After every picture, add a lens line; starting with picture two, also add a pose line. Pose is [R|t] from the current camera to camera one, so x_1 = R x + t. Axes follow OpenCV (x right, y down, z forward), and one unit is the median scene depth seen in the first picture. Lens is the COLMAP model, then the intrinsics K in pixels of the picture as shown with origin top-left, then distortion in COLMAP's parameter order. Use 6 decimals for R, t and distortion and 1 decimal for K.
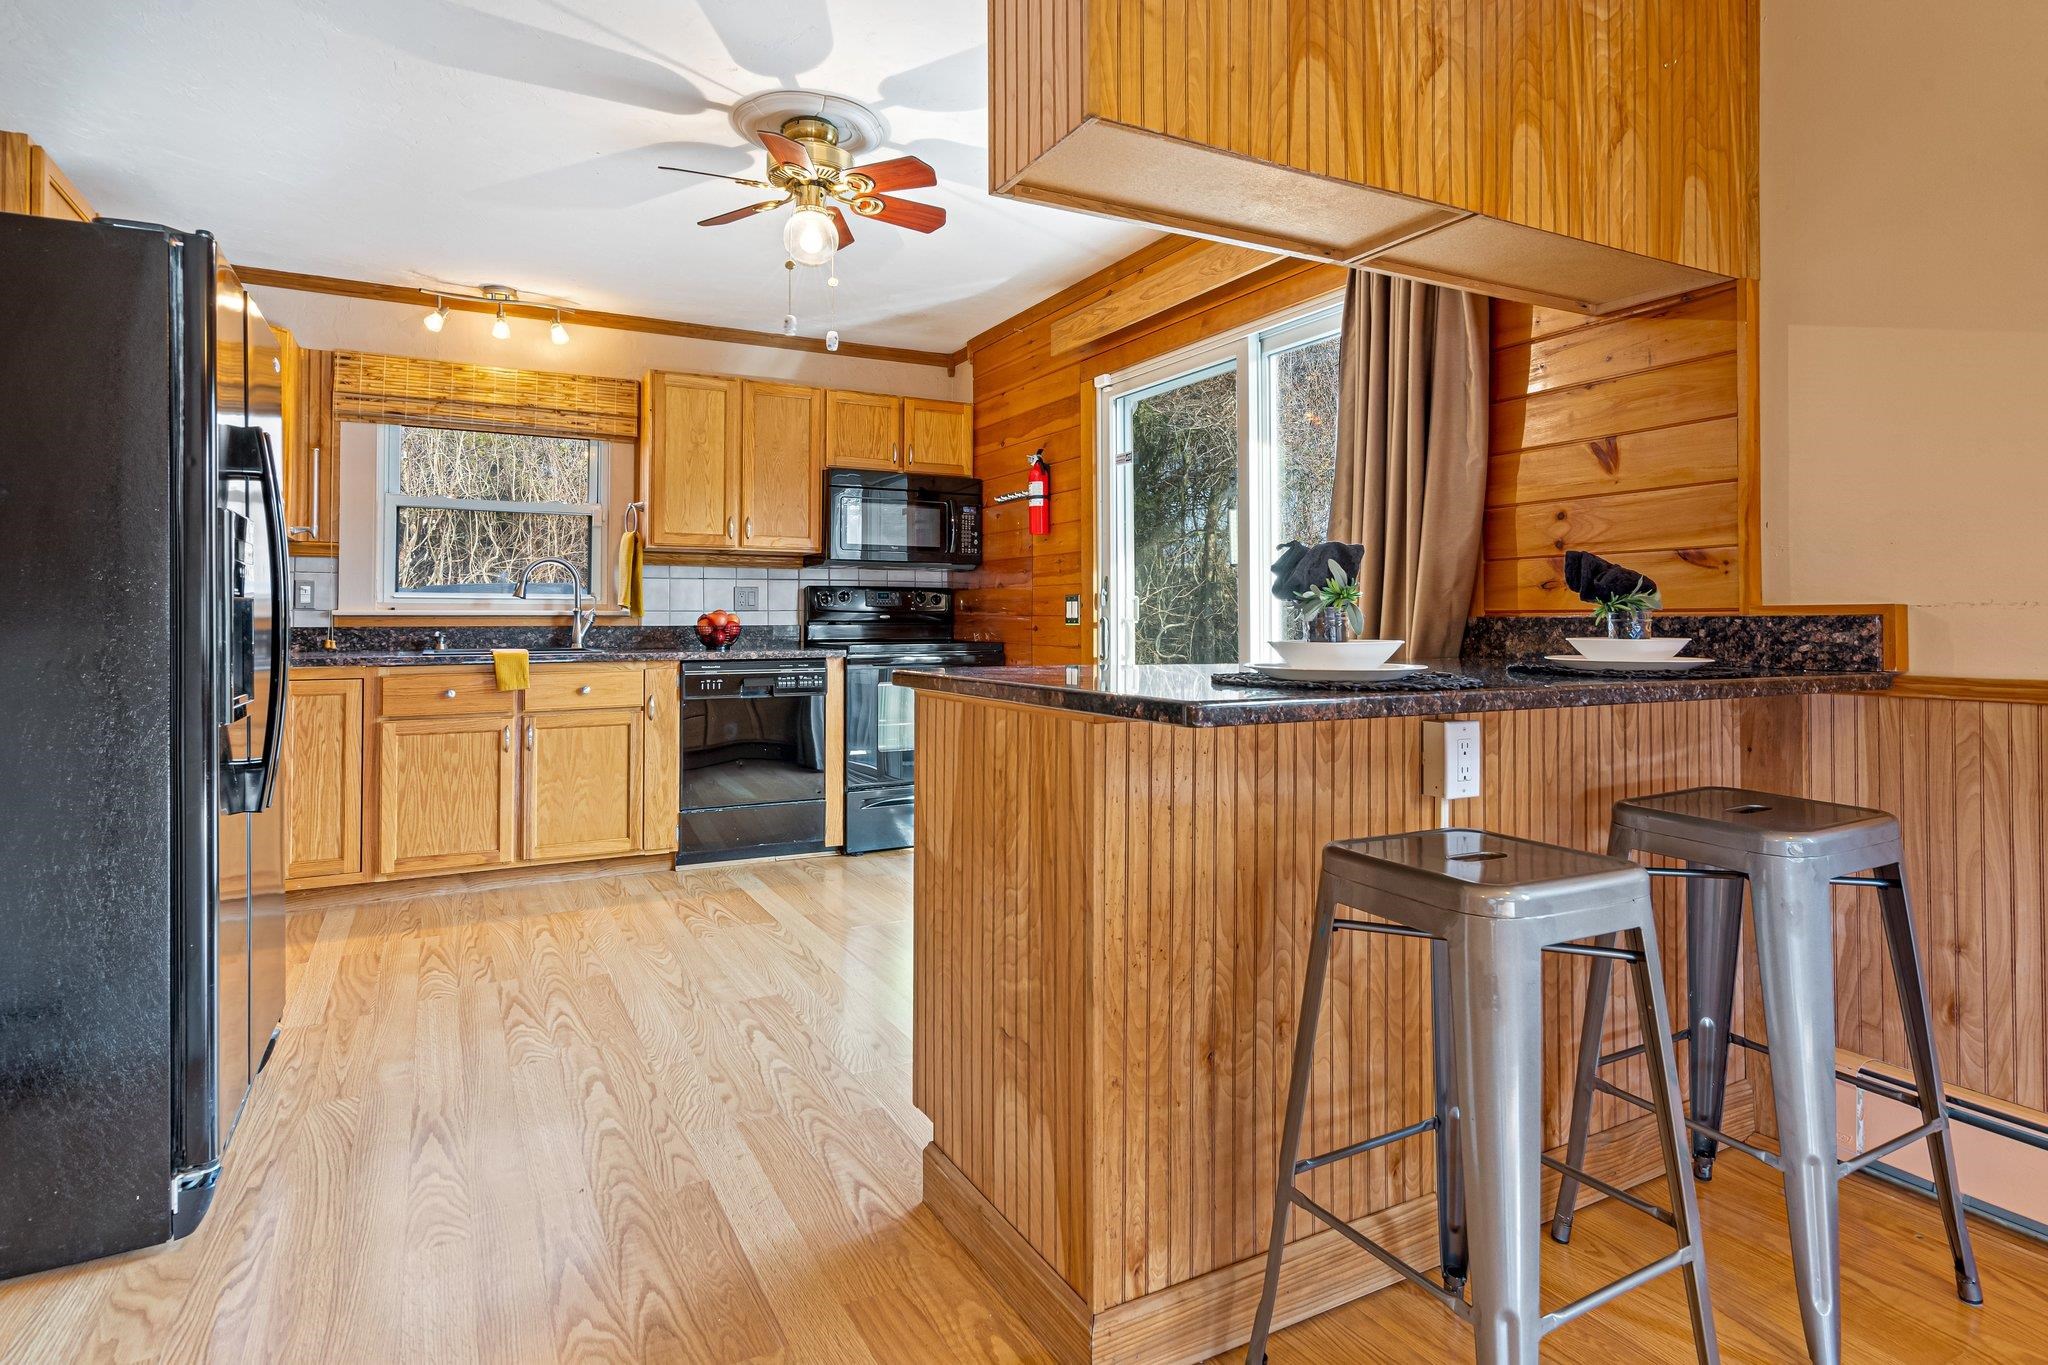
lens RADIAL K [[1083.9, 0, 1023.4], [0, 1083.9, 602.8], [0, 0, 1]] dist [0.001641, 0.000224]
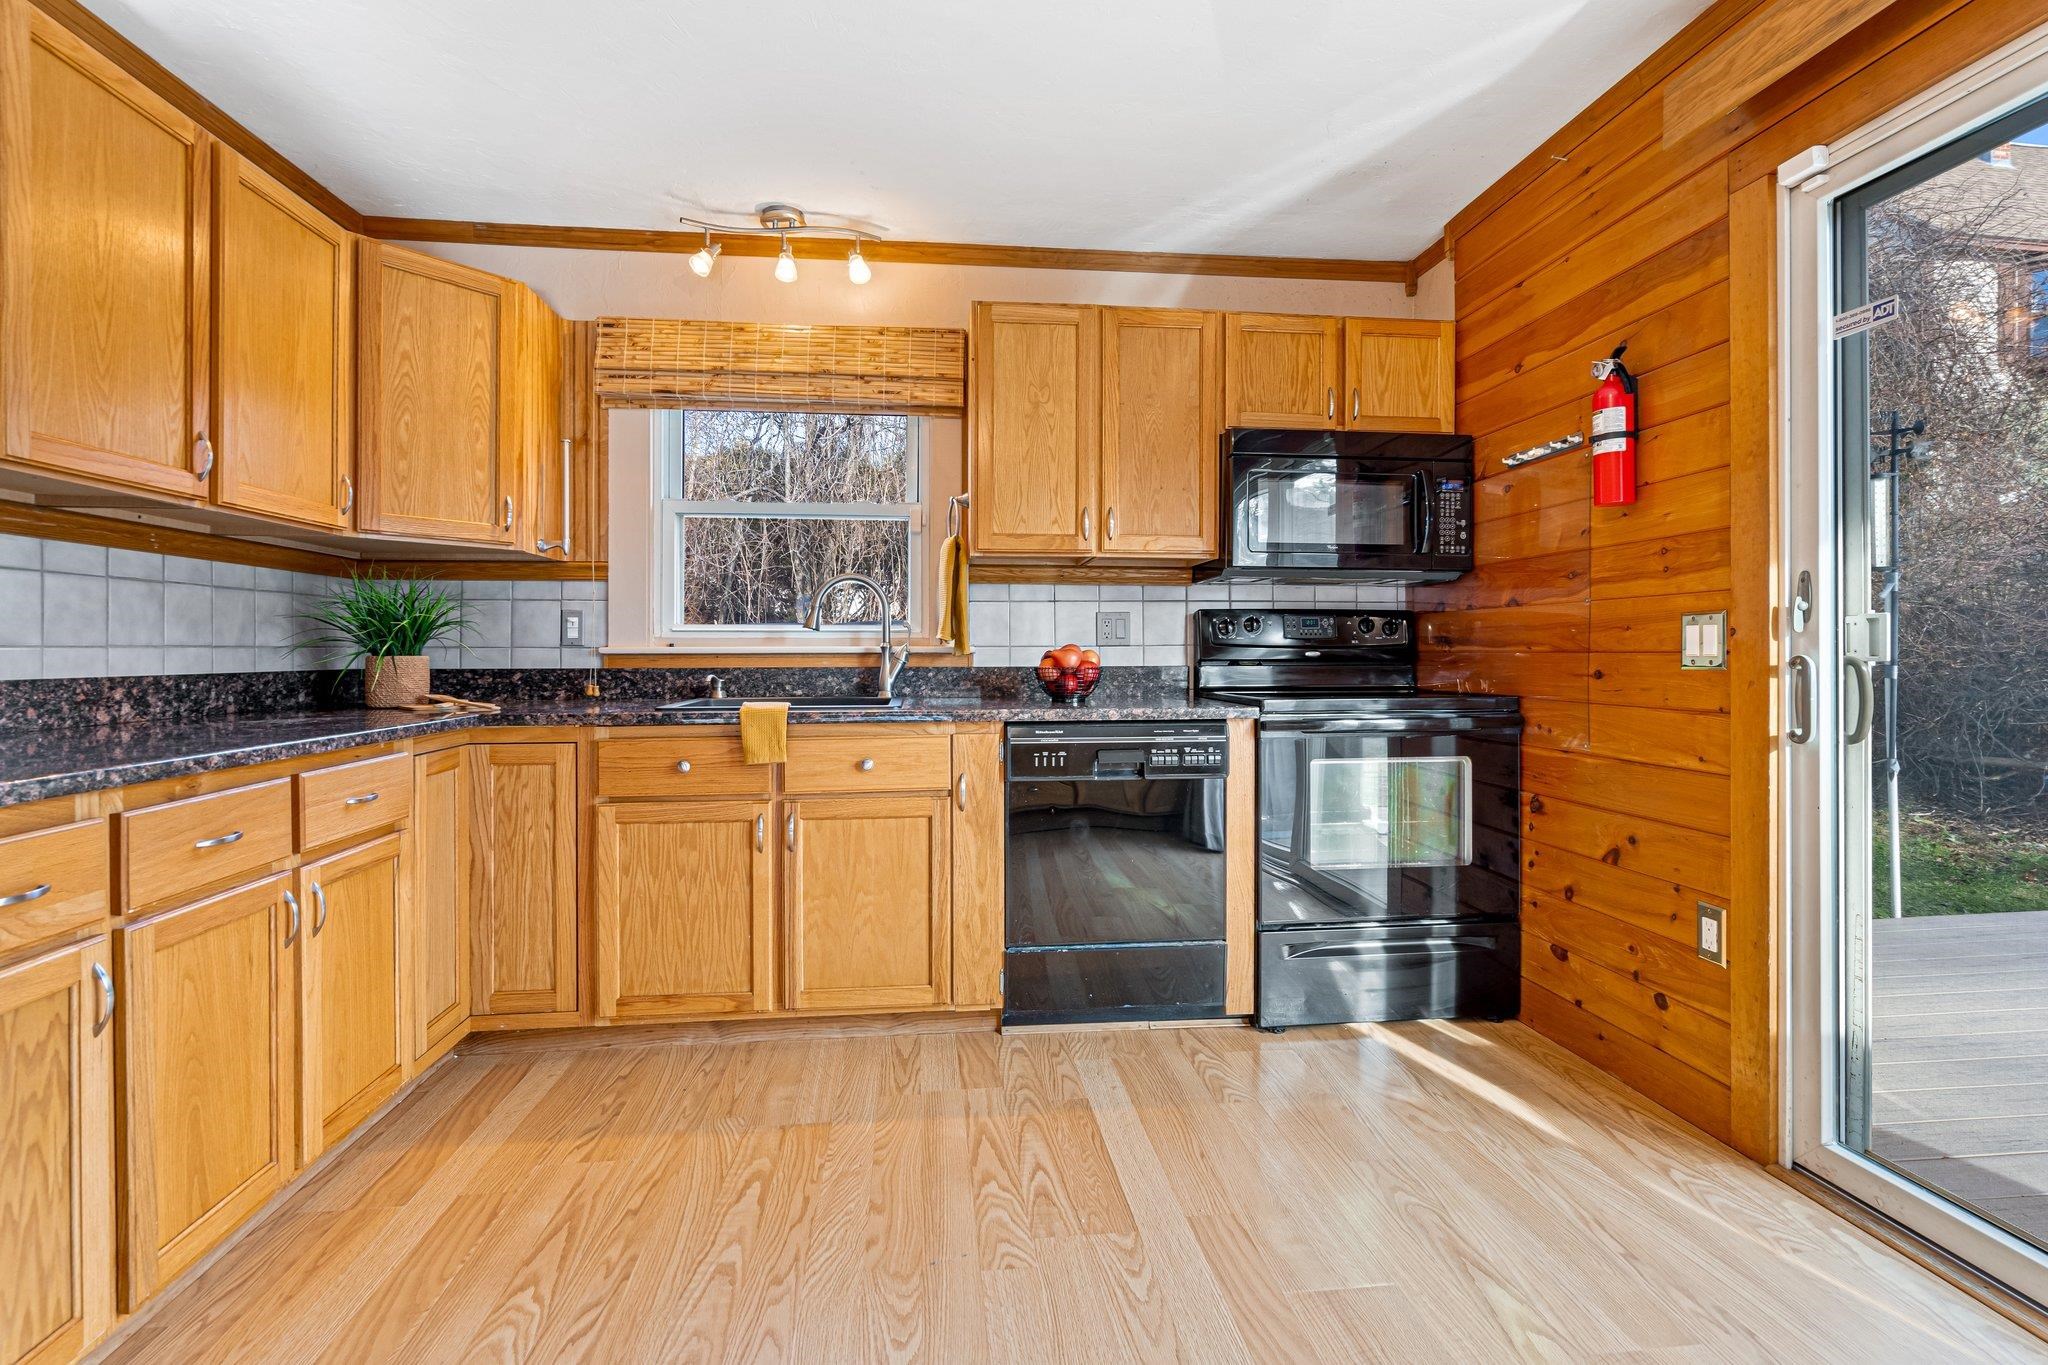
lens RADIAL K [[945.9, 0, 1023.6], [0, 945.9, 660.5], [0, 0, 1]] dist [-0.010864, 0.000310]
pose [[0.926714, 0.001378, -0.375765, -0.086592], [0.007069, 0.999752, 0.021101, 0.004076], [0.375701, -0.022211, 0.926475, 0.454933]]
